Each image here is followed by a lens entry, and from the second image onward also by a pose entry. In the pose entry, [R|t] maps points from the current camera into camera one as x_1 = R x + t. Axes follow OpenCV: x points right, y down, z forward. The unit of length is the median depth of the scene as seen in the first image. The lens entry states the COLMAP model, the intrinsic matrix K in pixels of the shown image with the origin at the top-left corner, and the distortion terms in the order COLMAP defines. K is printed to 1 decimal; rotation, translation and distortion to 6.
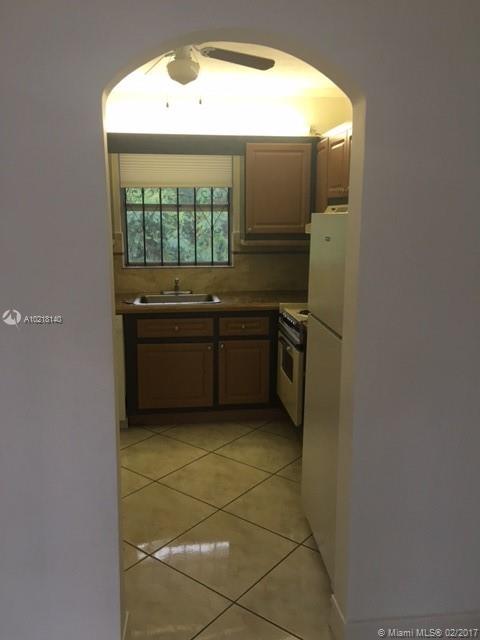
lens RADIAL K [[541.2, 0, 239.0], [0, 541.2, 321.1], [0, 0, 1]] dist [0.045401, -0.051432]
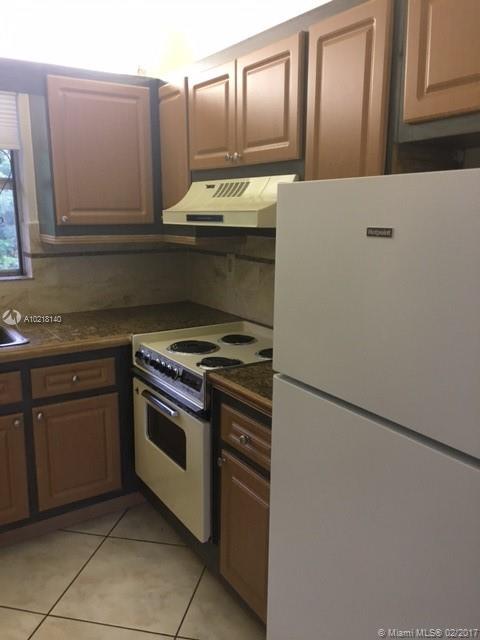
lens RADIAL K [[541.2, 0, 236.3], [0, 541.2, 318.5], [0, 0, 1]] dist [0.045401, -0.051432]
pose [[0.897068, -0.088535, 0.432932, -0.083959], [0.082422, 0.996054, 0.032911, -0.060030], [-0.434137, 0.006160, 0.900826, 0.359407]]
